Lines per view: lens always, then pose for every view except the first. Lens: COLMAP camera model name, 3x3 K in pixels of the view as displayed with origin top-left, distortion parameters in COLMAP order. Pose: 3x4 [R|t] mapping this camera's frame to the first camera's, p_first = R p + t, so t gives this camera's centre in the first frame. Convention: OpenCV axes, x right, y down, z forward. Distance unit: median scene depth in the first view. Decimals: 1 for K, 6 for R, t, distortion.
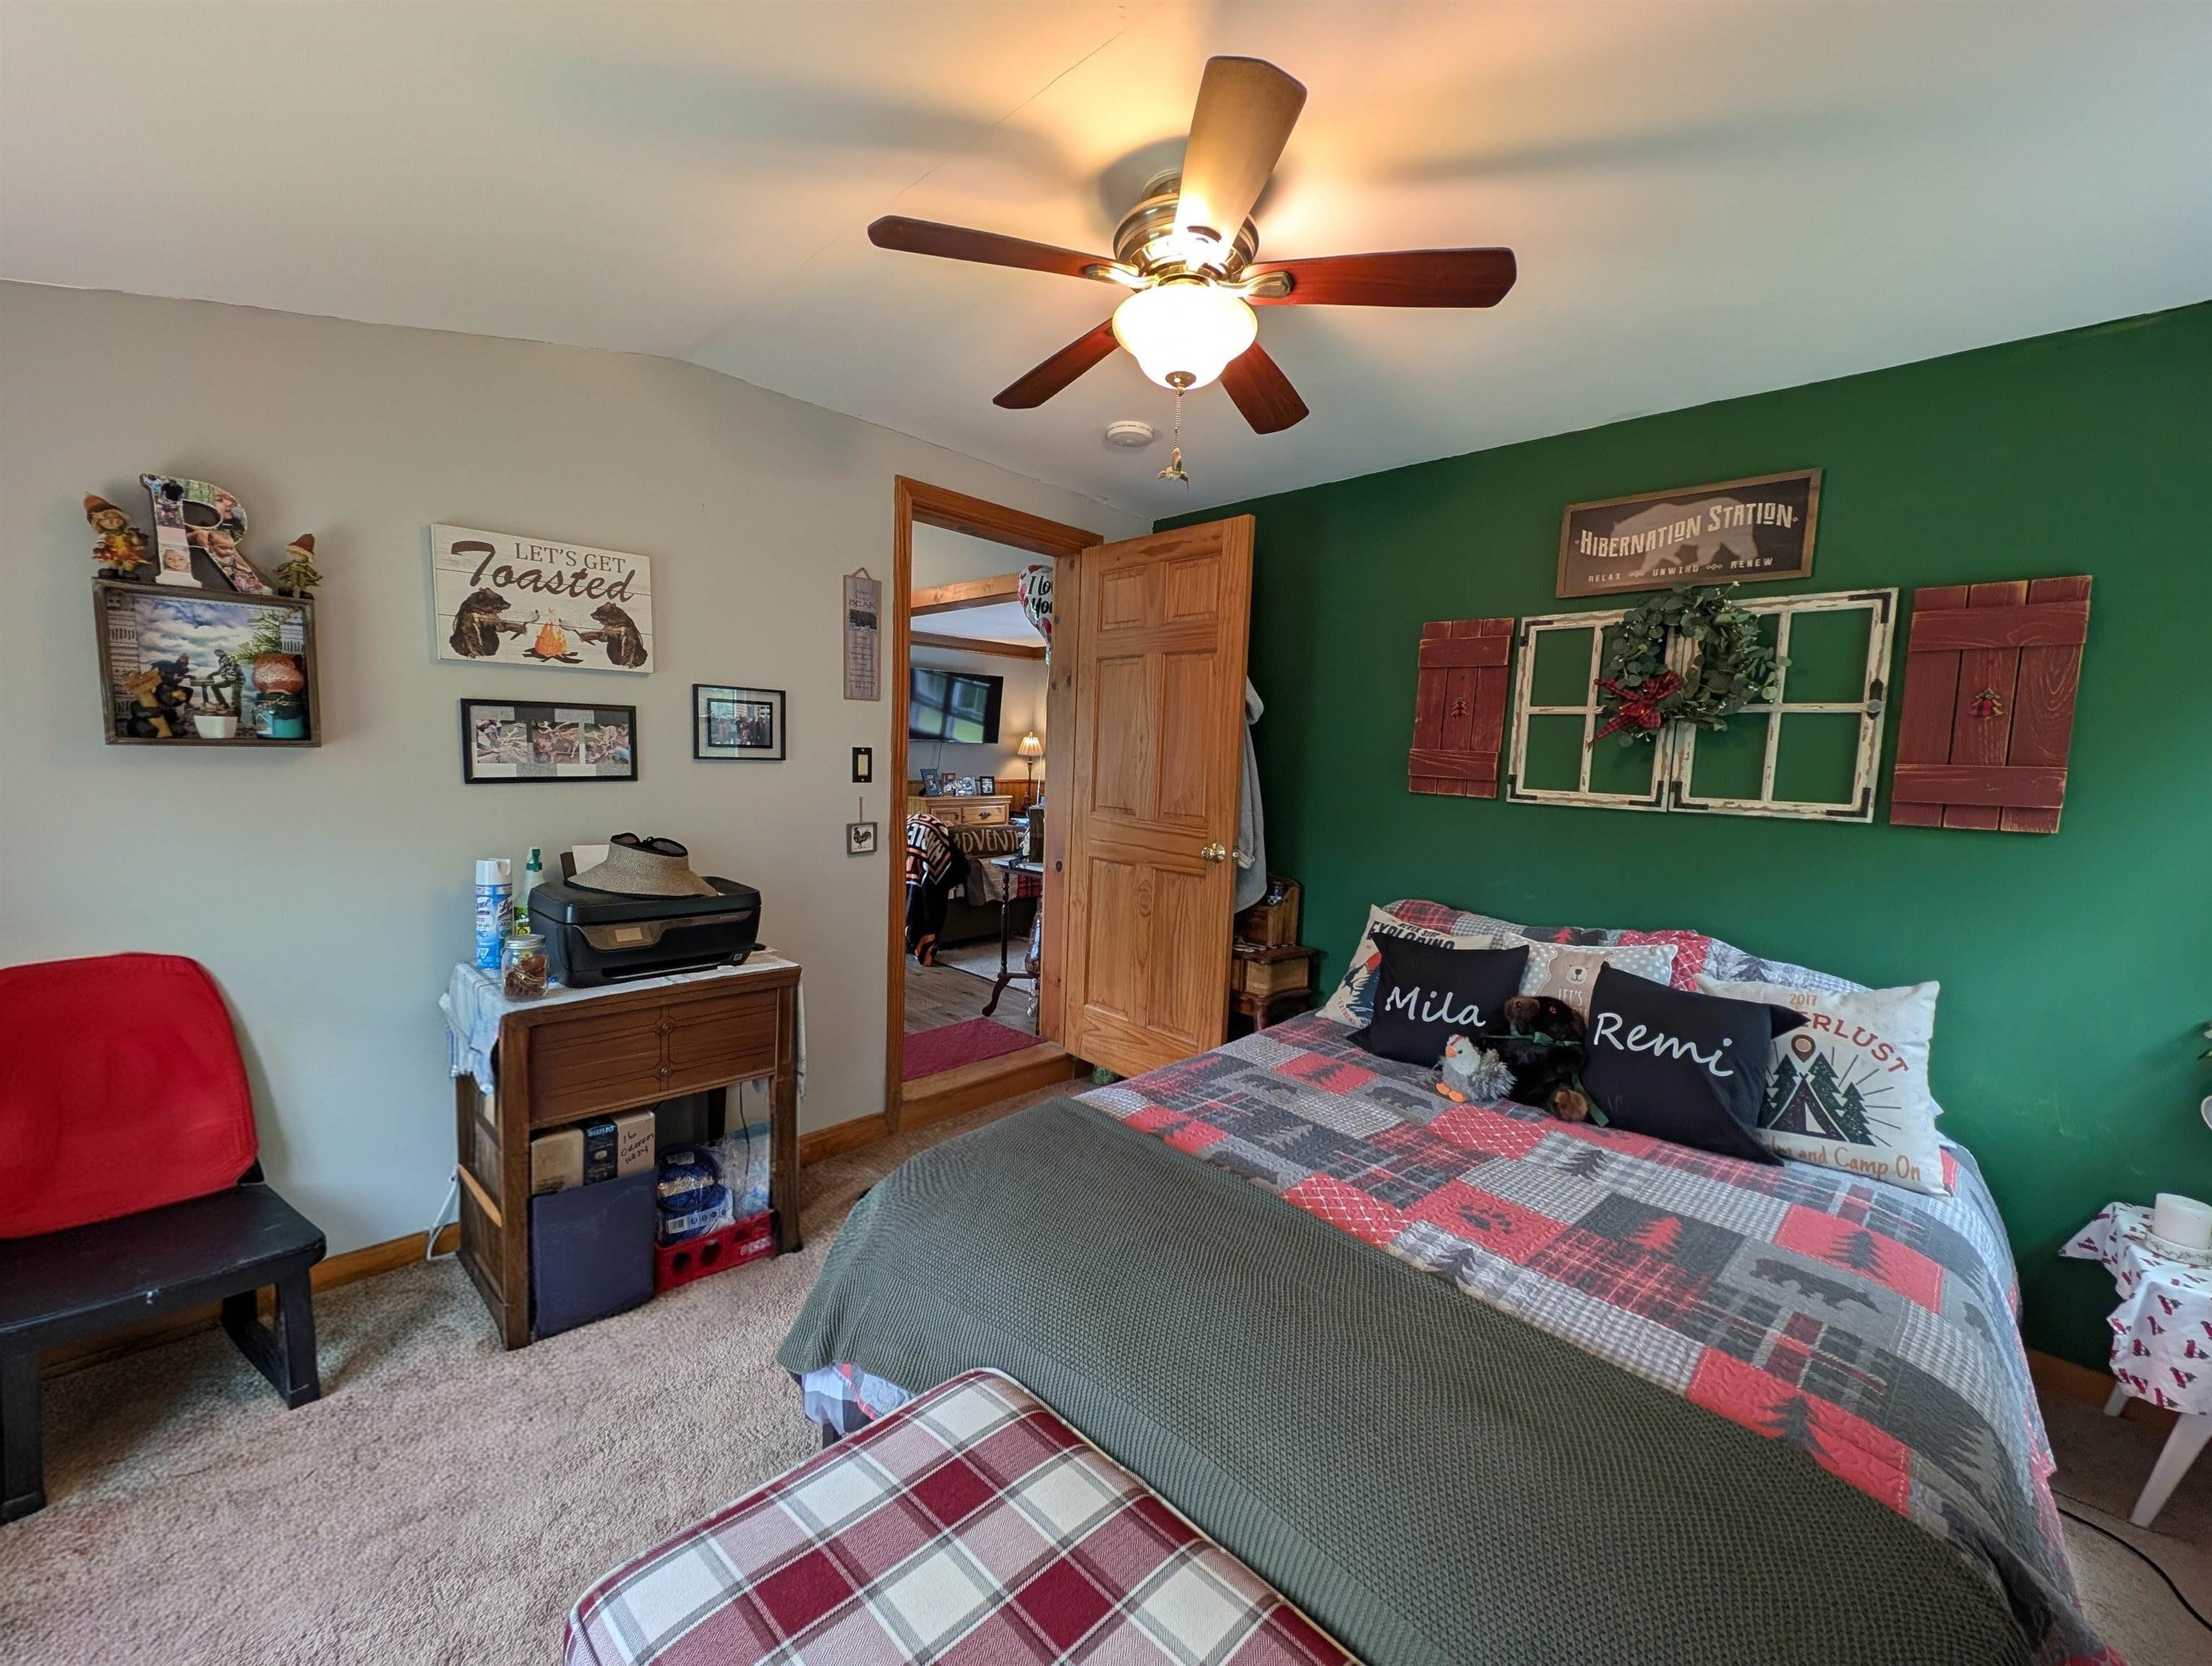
lens RADIAL K [[898.4, 0, 1106.0], [0, 898.4, 833.0], [0, 0, 1]] dist [-0.000047, 0.000000]
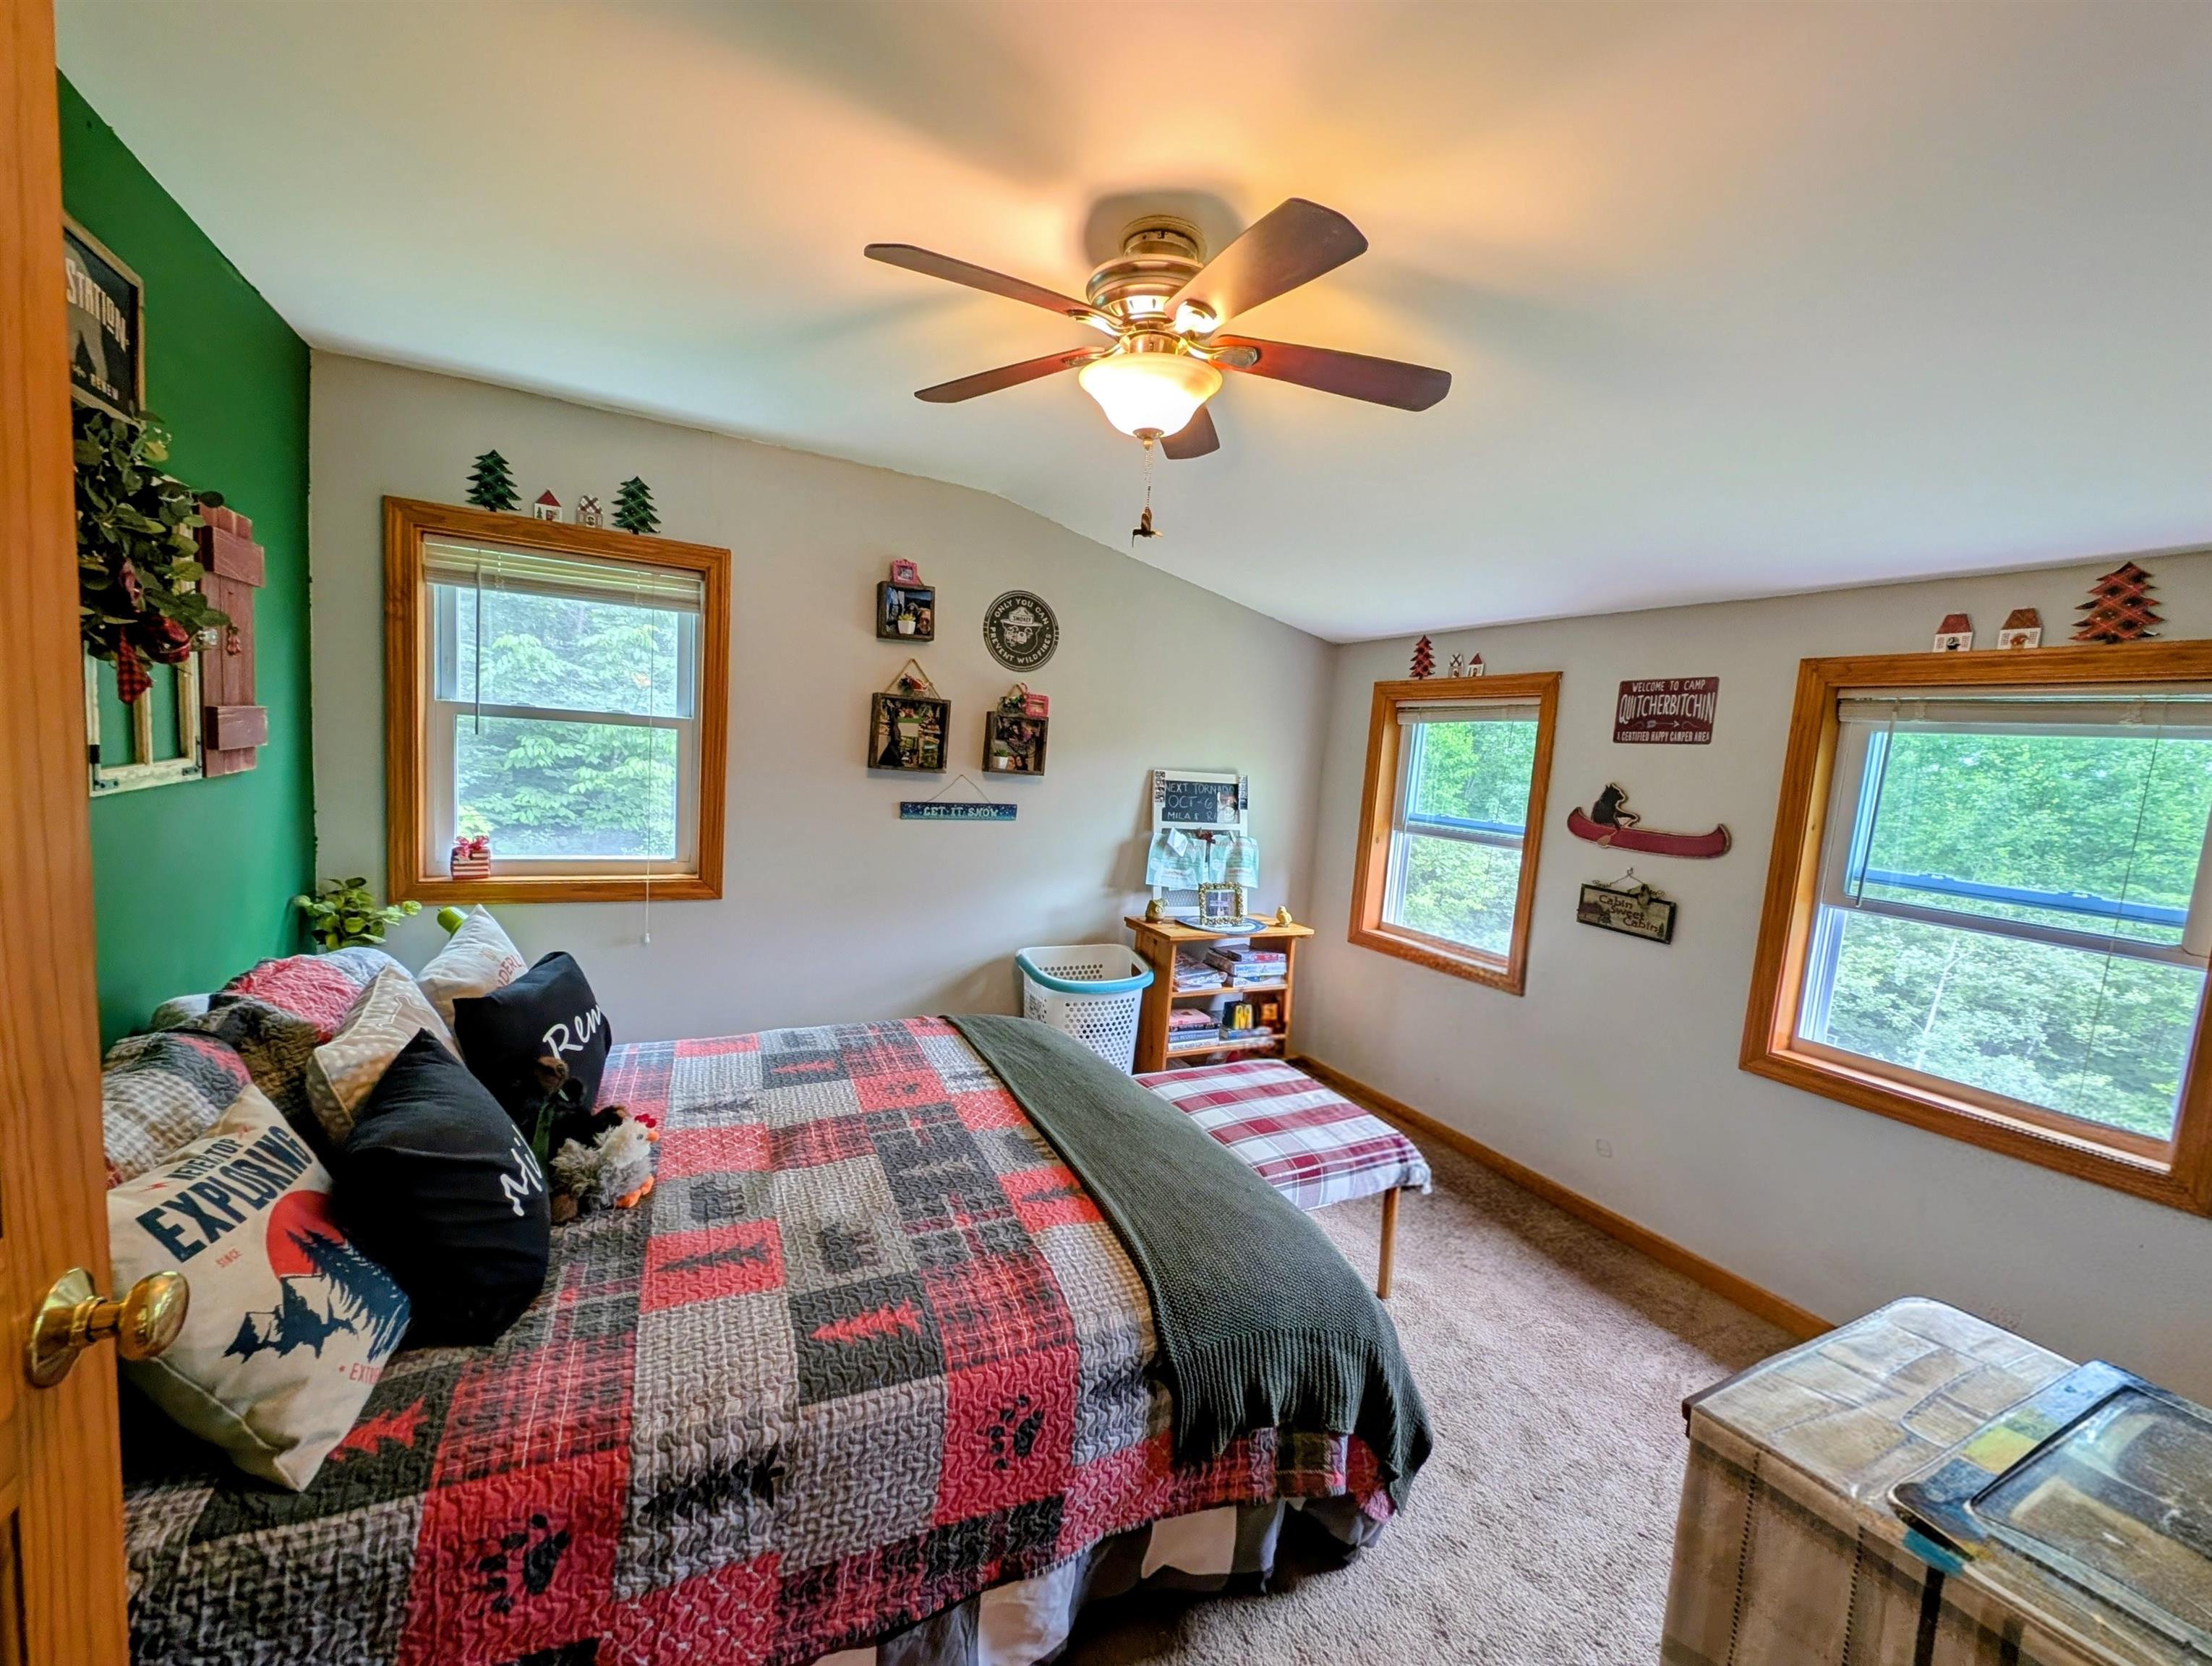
lens RADIAL K [[898.3, 0, 1106.0], [0, 898.3, 833.0], [0, 0, 1]] dist [-0.000047, 0.000000]
pose [[-0.947105, -0.127976, 0.294302, -0.178760], [-0.072944, 0.978891, 0.190923, -0.186529], [-0.312524, 0.159356, -0.936448, 1.573215]]
